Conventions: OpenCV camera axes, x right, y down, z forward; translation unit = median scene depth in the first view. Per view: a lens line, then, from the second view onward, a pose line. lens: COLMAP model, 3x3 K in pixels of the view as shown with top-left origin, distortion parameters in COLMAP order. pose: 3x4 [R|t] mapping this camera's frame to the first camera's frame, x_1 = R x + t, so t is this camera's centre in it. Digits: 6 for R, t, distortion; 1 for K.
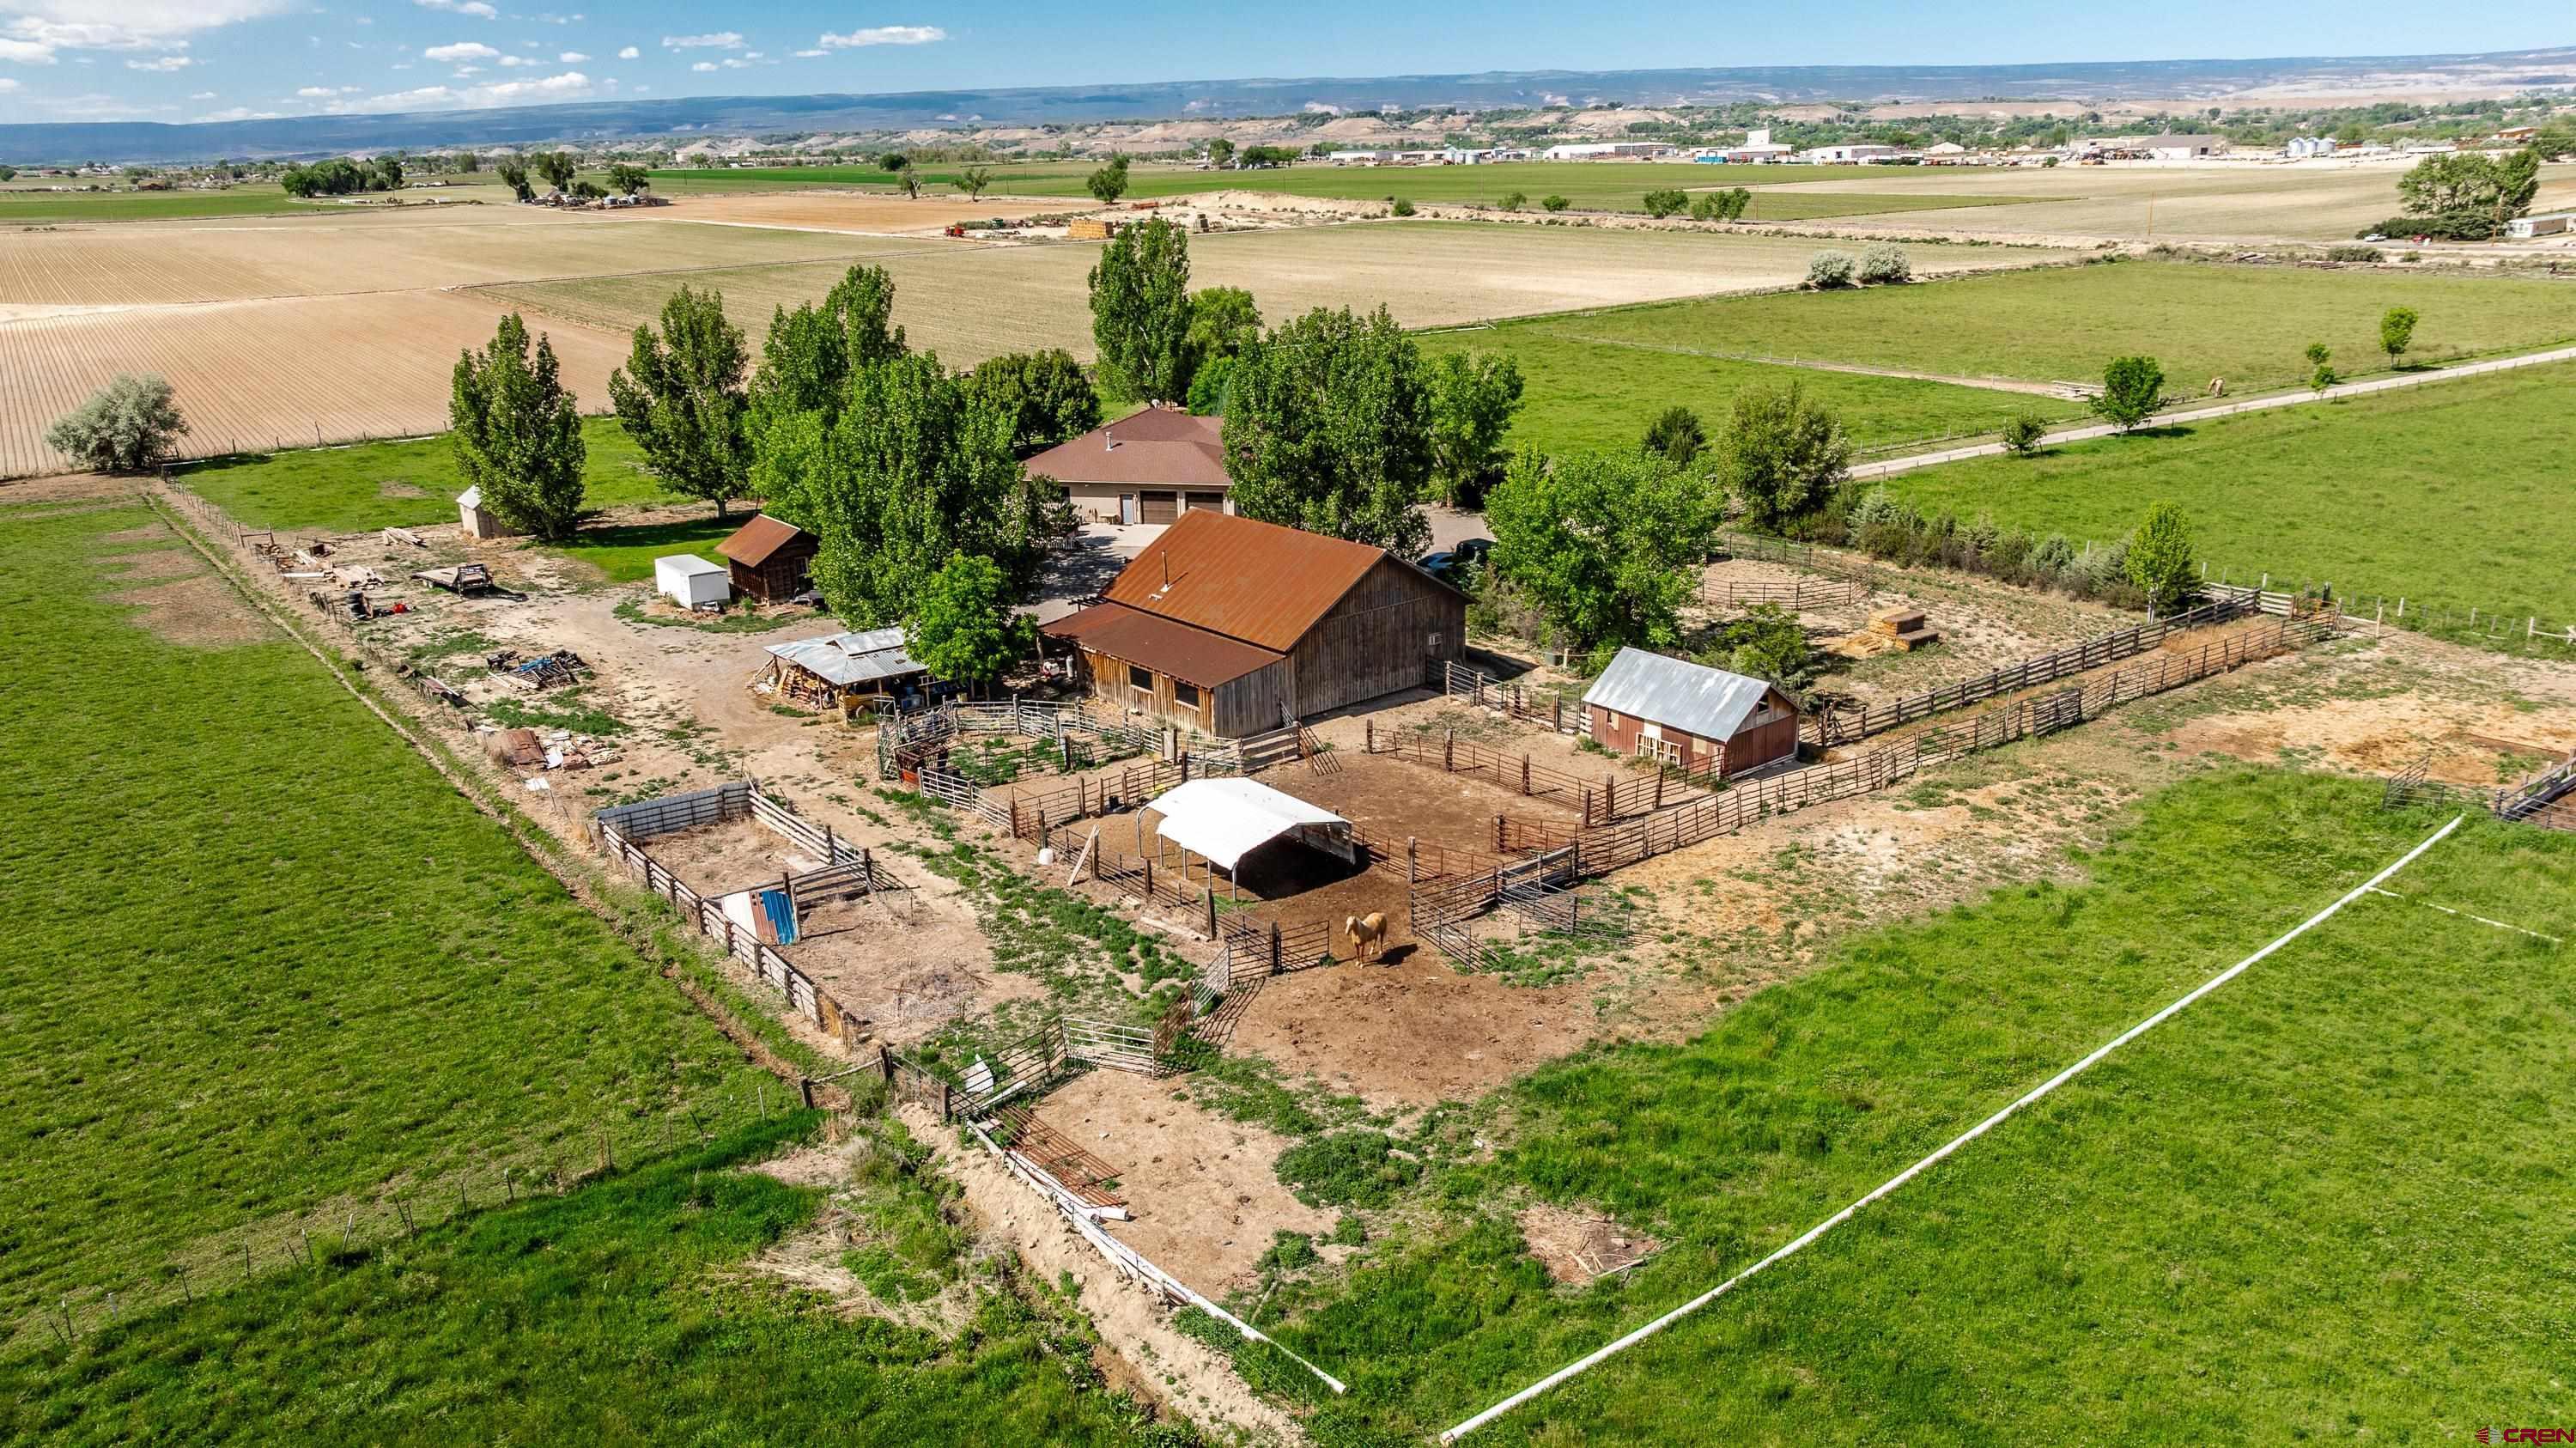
lens RADIAL K [[1828.1, 0, 1281.3], [0, 1828.1, 721.1], [0, 0, 1]] dist [-0.034353, 0.038638]
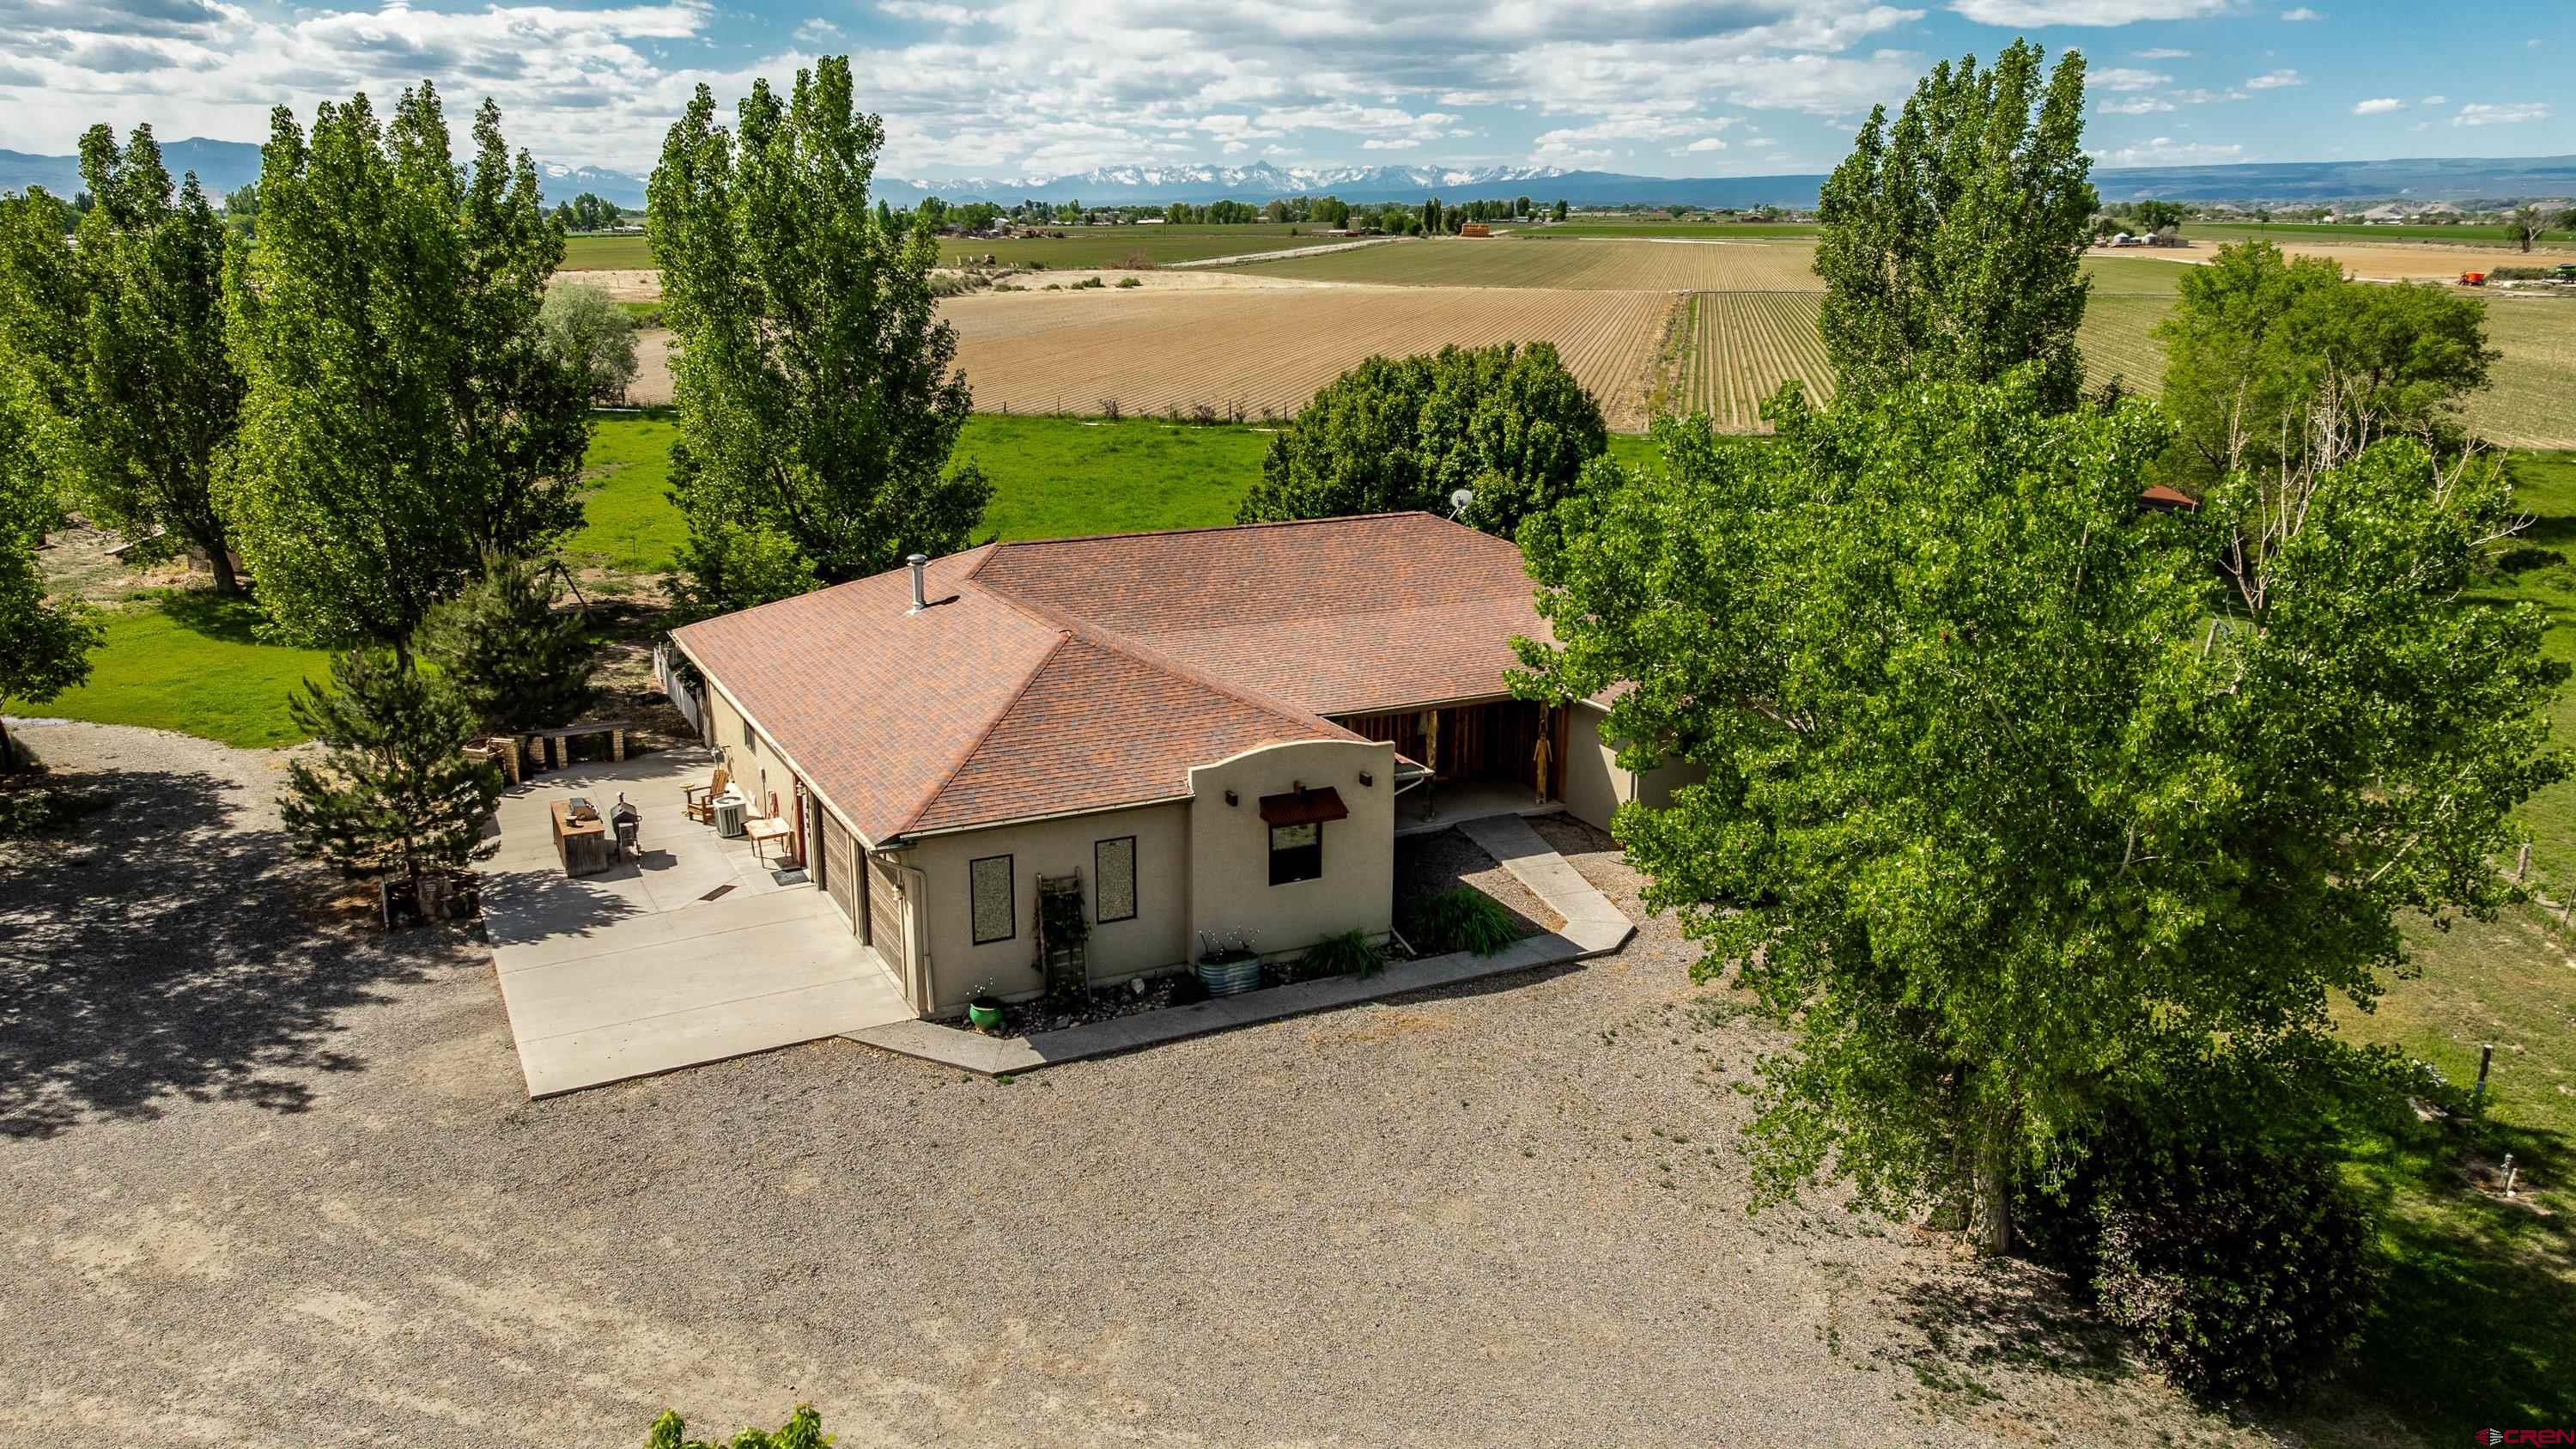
lens RADIAL K [[1911.3, 0, 1288.5], [0, 1911.3, 720.7], [0, 0, 1]] dist [-0.004610, 0.001000]
pose [[0.690310, 0.213812, -0.691199, 0.222871], [-0.243410, 0.968281, 0.056425, -0.219221], [0.681339, 0.129294, 0.720458, 1.094215]]
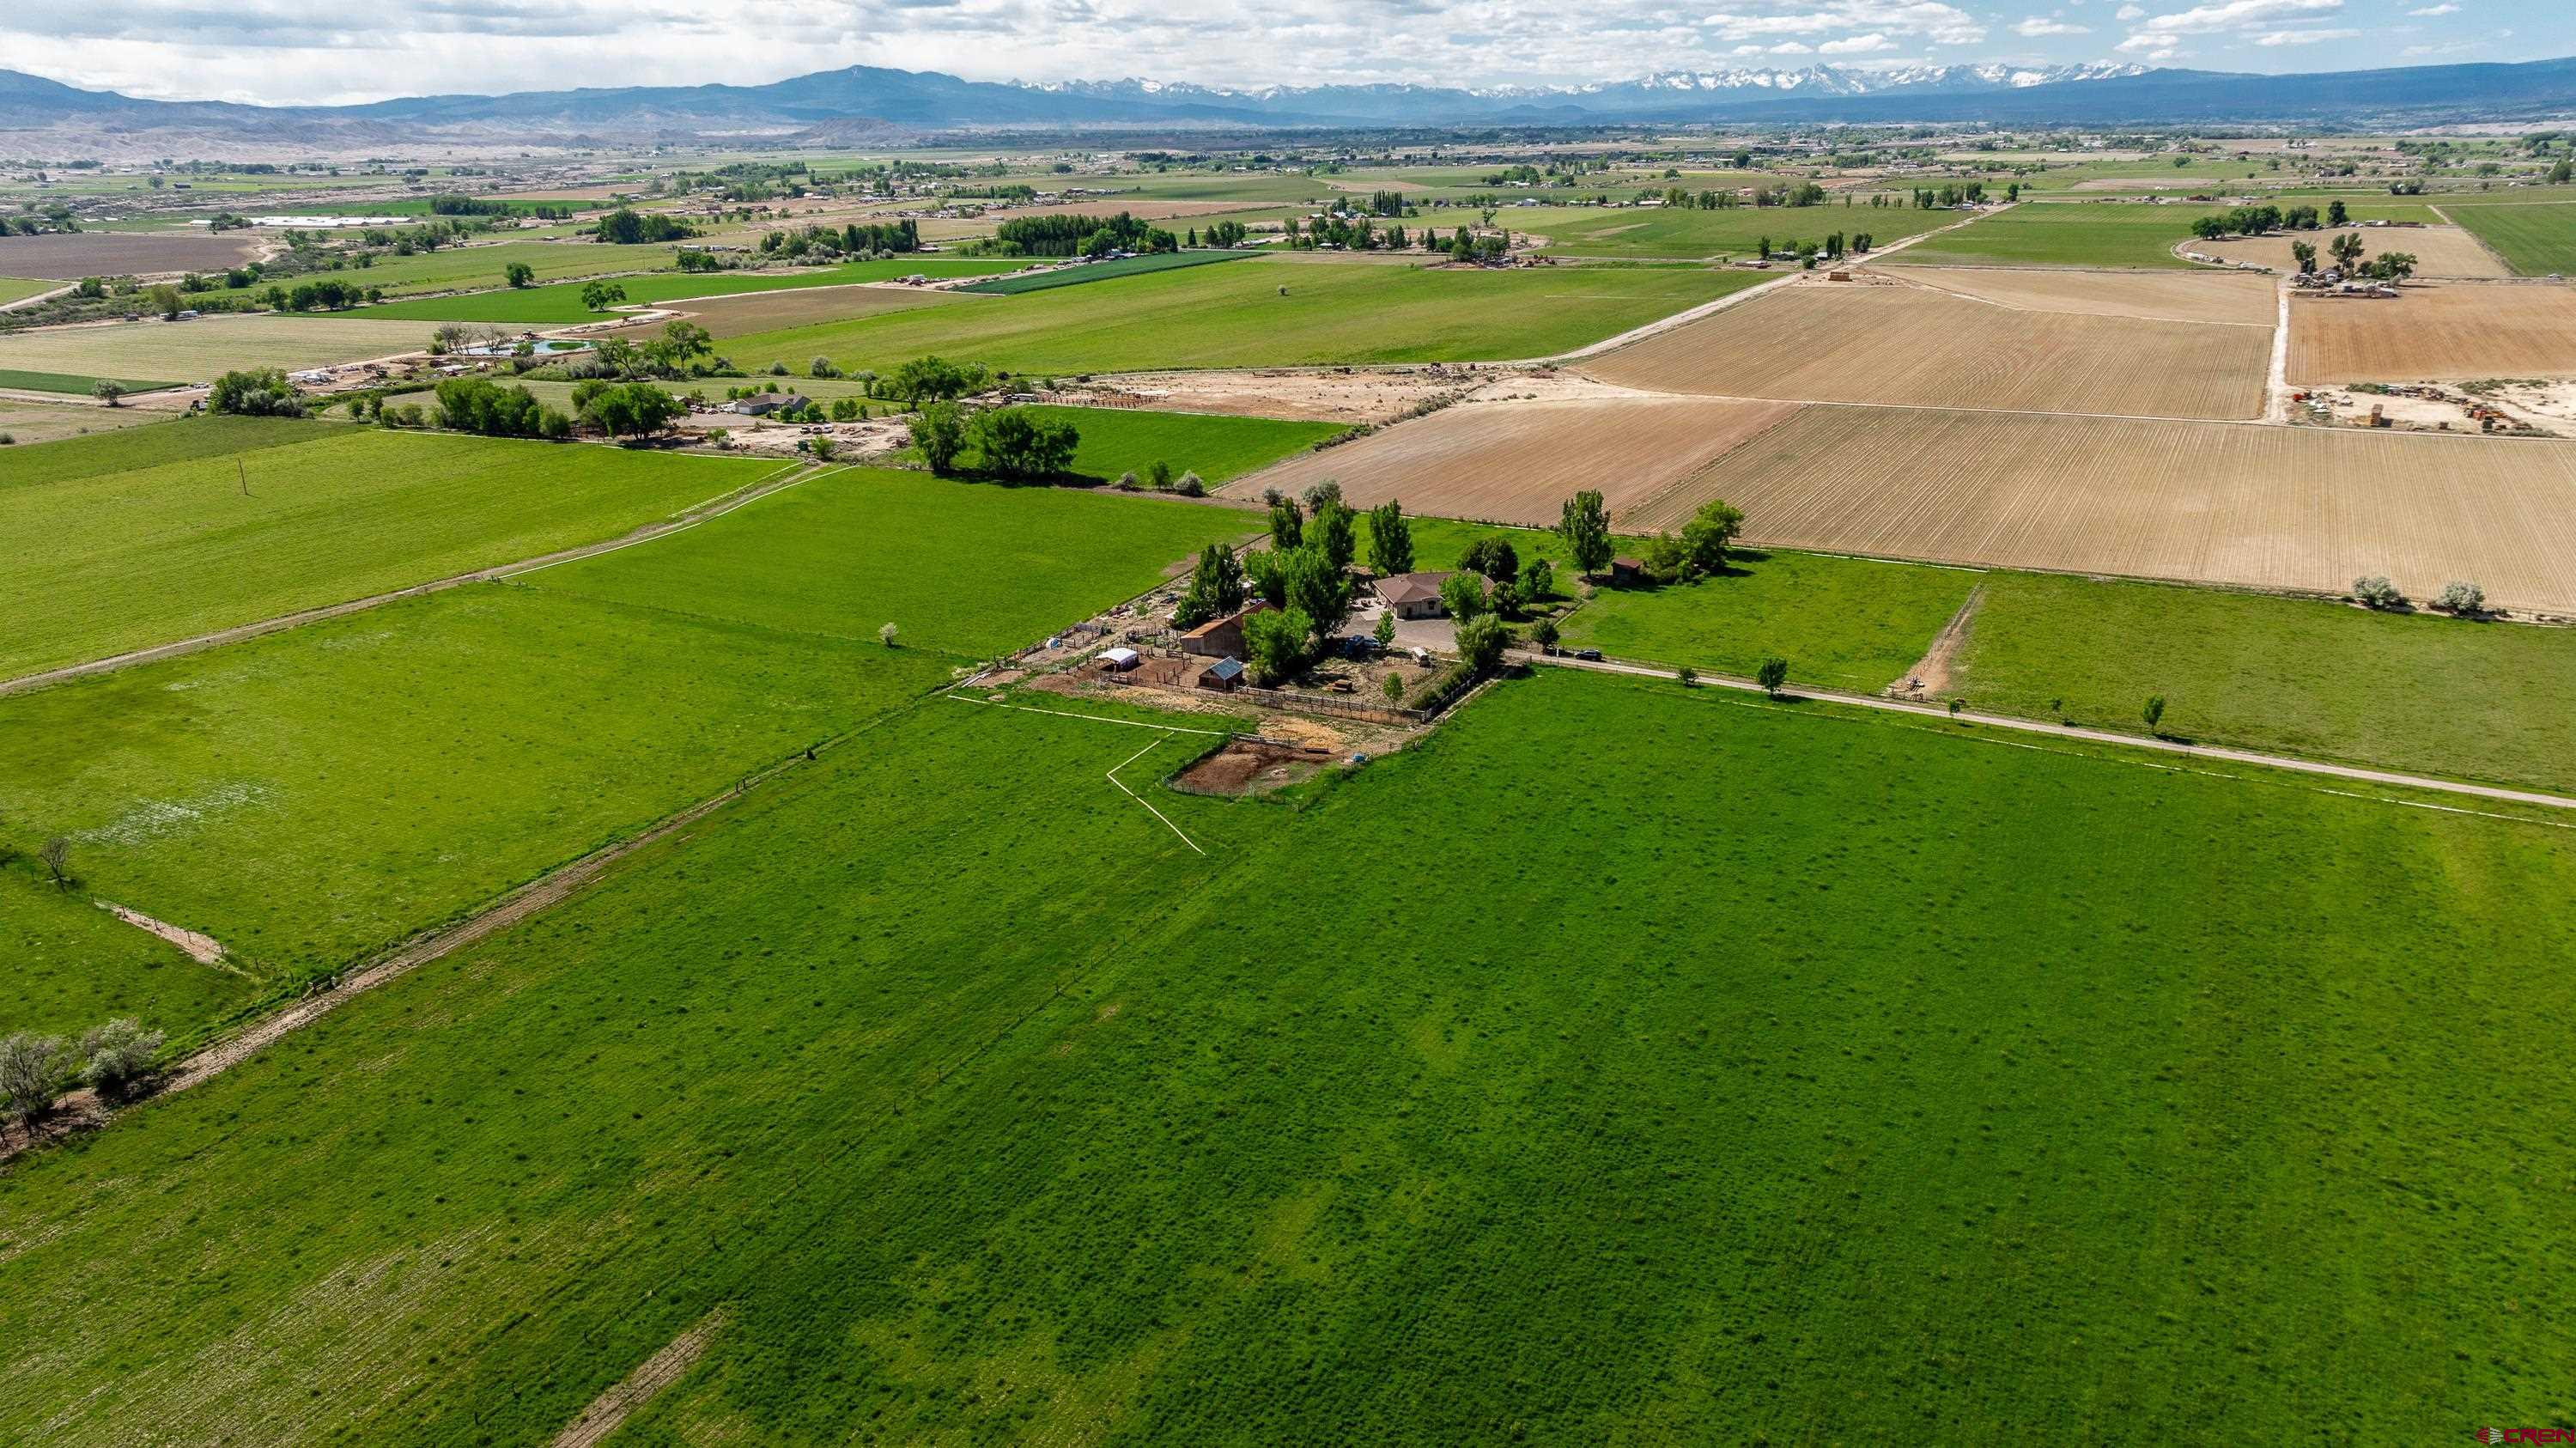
lens RADIAL K [[1828.1, 0, 1287.7], [0, 1828.1, 721.1], [0, 0, 1]] dist [-0.034353, 0.038638]
pose [[0.461462, 0.295838, -0.836381, 2.992959], [-0.271277, 0.944660, 0.184464, -0.558018], [0.844667, 0.141768, 0.516178, -0.757732]]
